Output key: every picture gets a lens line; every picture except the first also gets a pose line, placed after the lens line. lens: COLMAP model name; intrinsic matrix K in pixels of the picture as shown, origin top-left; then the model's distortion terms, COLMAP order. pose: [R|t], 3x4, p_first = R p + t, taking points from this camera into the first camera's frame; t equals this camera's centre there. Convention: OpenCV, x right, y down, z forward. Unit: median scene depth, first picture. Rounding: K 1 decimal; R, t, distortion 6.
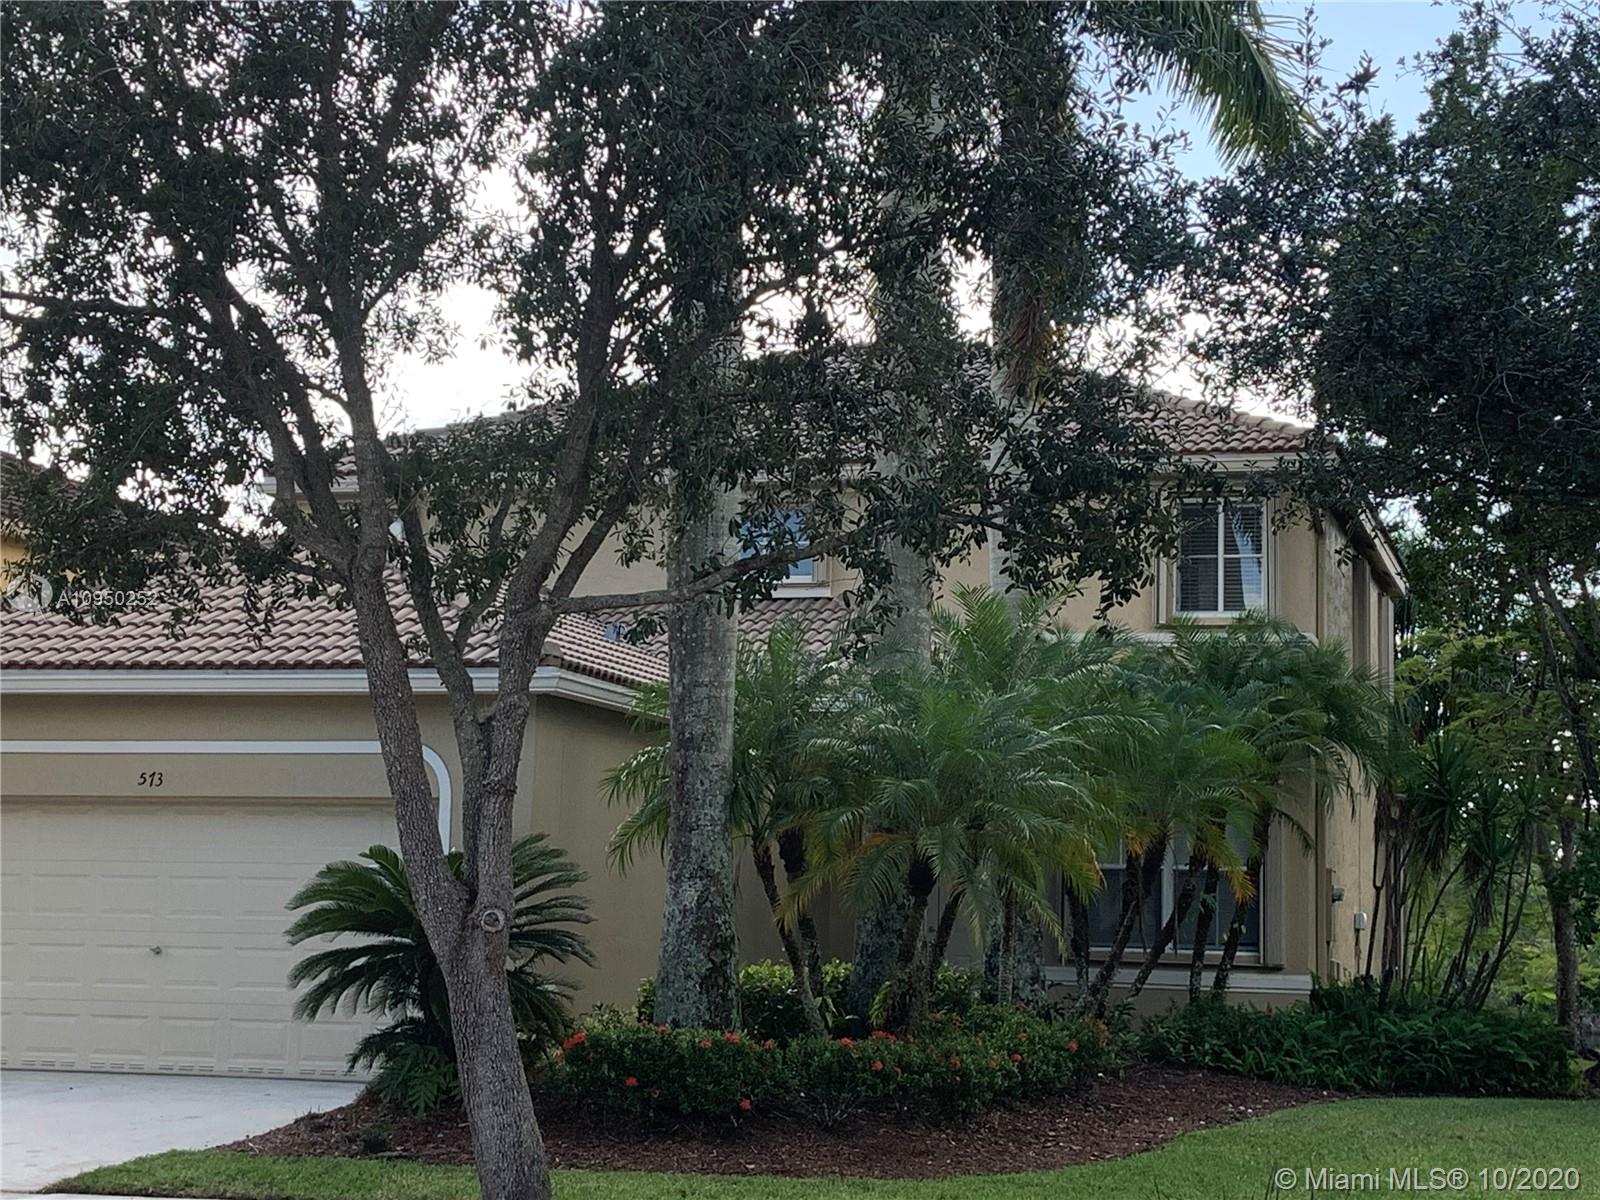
lens RADIAL K [[2727.2, 0, 800.5], [0, 2727.2, 599.7], [0, 0, 1]] dist [0.153517, 0.000000]
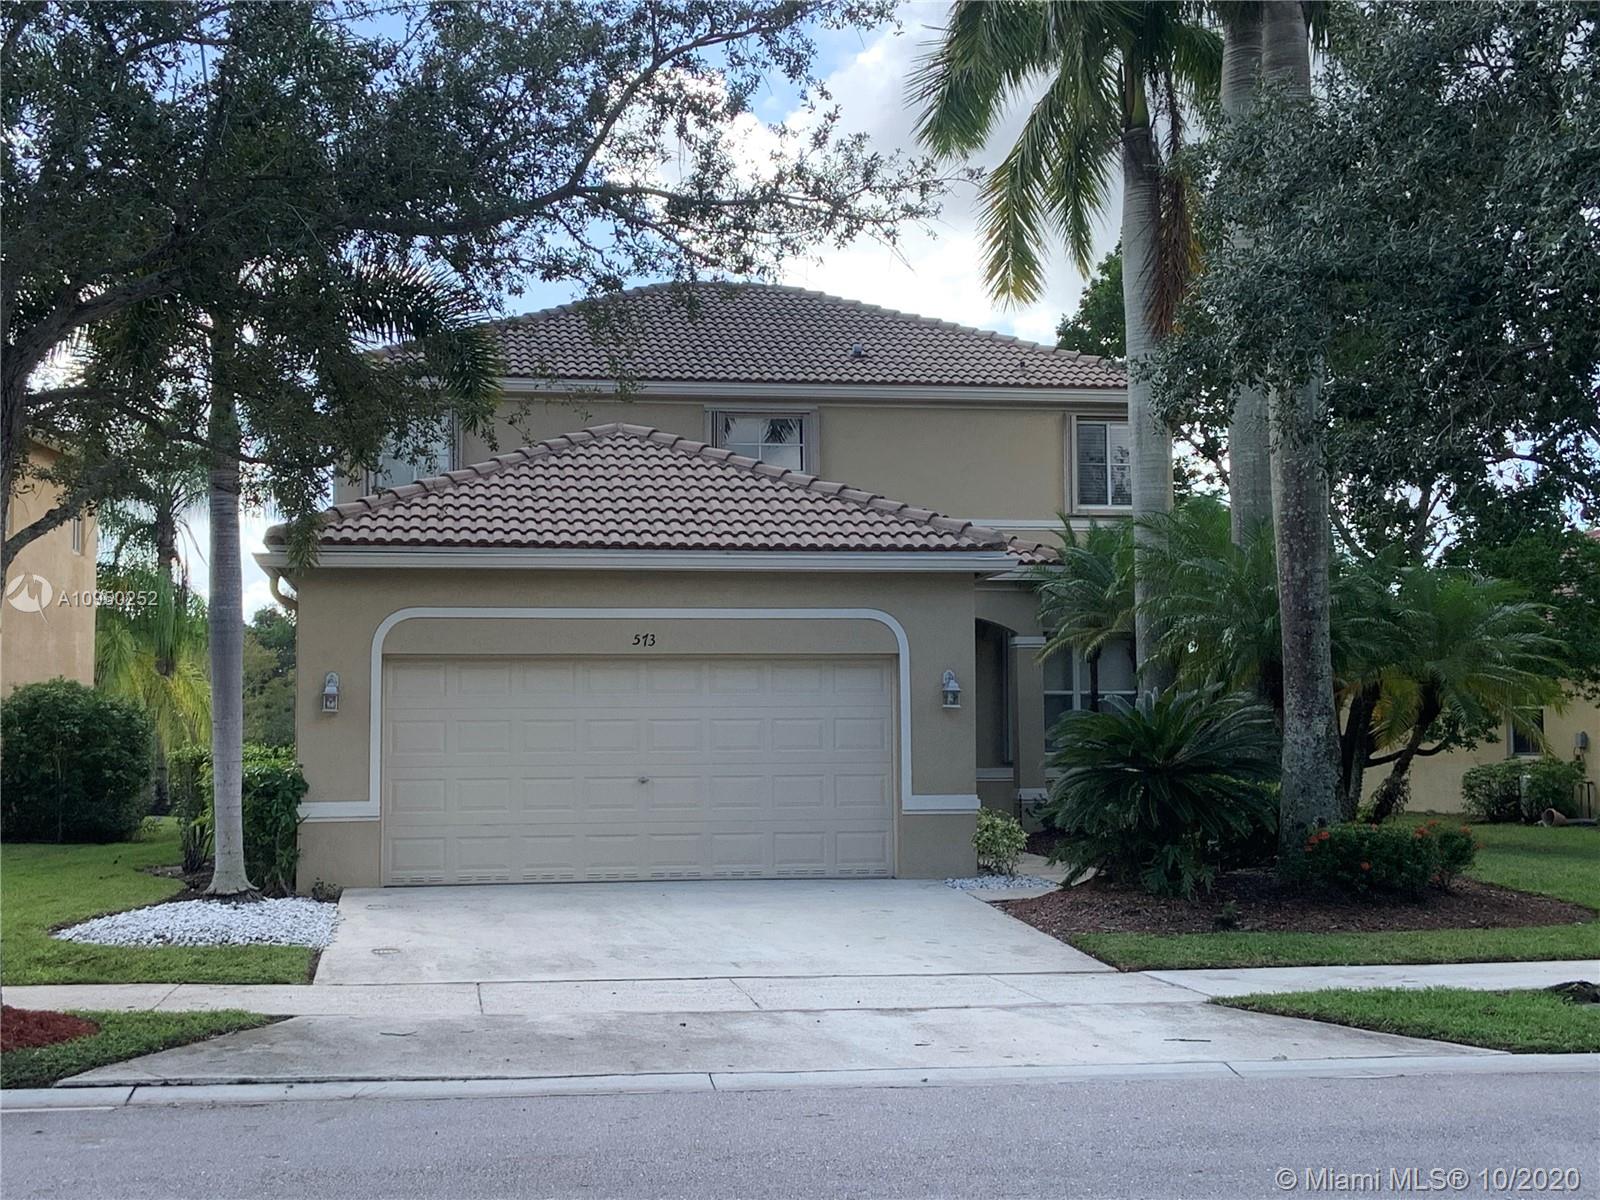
lens RADIAL K [[2153.9, 0, 789.9], [0, 2153.9, 608.5], [0, 0, 1]] dist [0.072141, 0.000000]
pose [[0.902577, -0.005171, 0.430497, -0.584965], [-0.022884, 0.997938, 0.059964, -0.006570], [-0.429919, -0.063974, 0.900598, 0.123766]]
